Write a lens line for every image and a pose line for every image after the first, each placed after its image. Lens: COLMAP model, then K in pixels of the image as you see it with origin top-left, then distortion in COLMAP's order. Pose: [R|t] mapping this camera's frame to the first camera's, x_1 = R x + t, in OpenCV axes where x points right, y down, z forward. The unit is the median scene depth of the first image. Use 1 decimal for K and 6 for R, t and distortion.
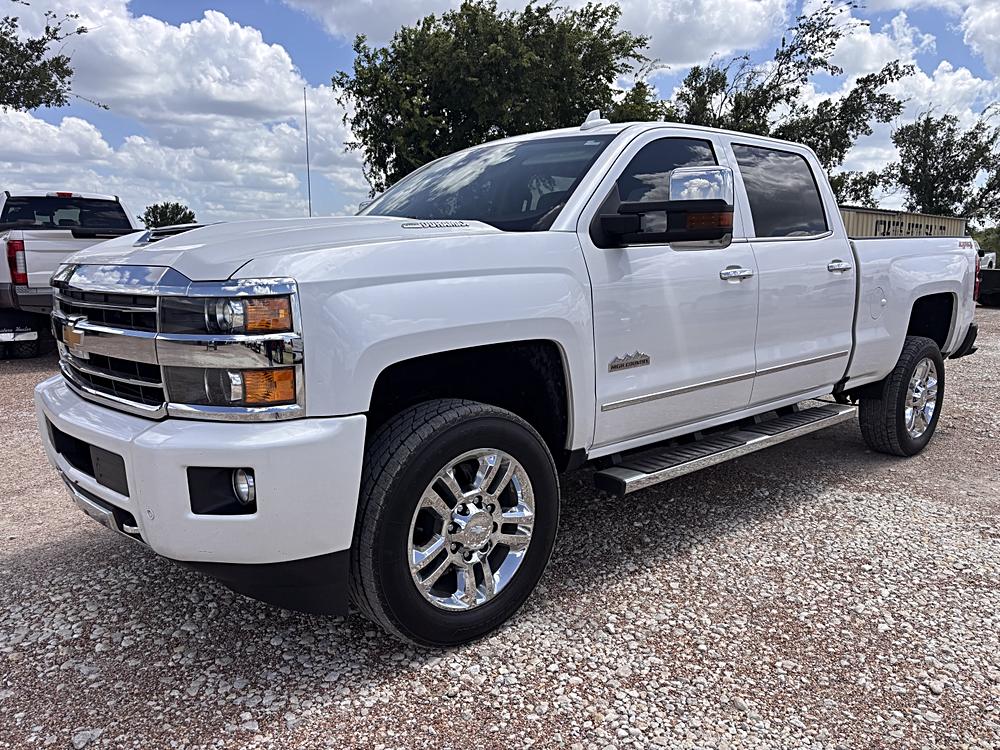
lens RADIAL K [[755.4, 0, 496.5], [0, 755.4, 379.4], [0, 0, 1]] dist [0.052160, -0.048778]
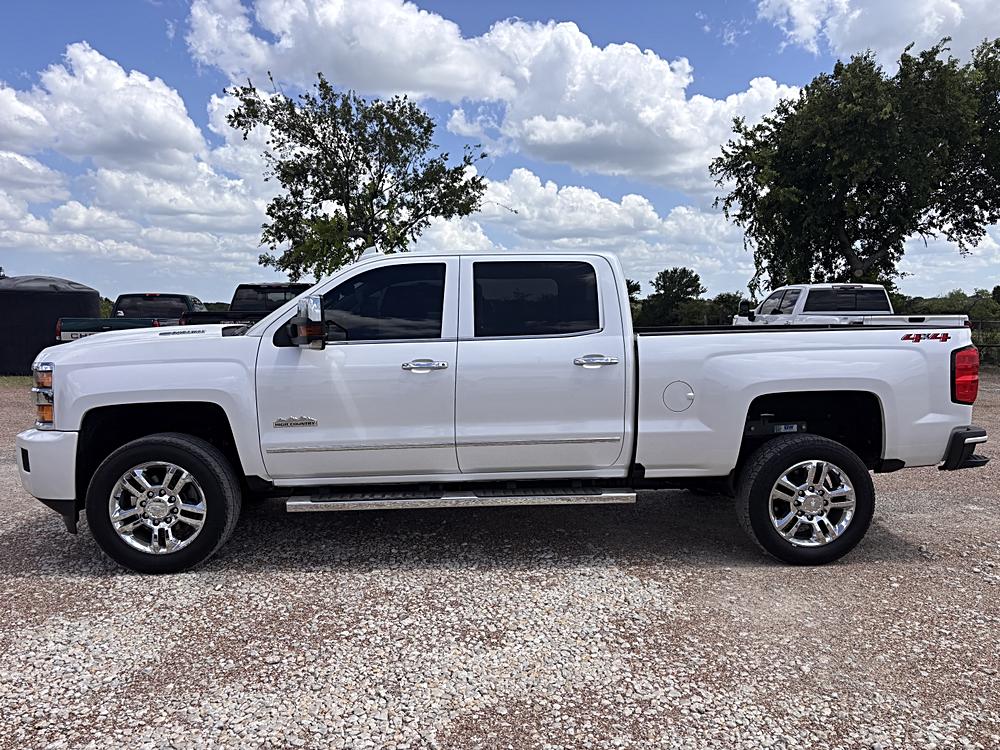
lens RADIAL K [[755.4, 0, 485.3], [0, 755.4, 379.7], [0, 0, 1]] dist [0.052160, -0.048778]
pose [[0.782263, 0.050109, -0.620930, 1.269444], [-0.096397, 0.994490, -0.041189, -0.075529], [0.615445, 0.092076, 0.782783, 0.049950]]
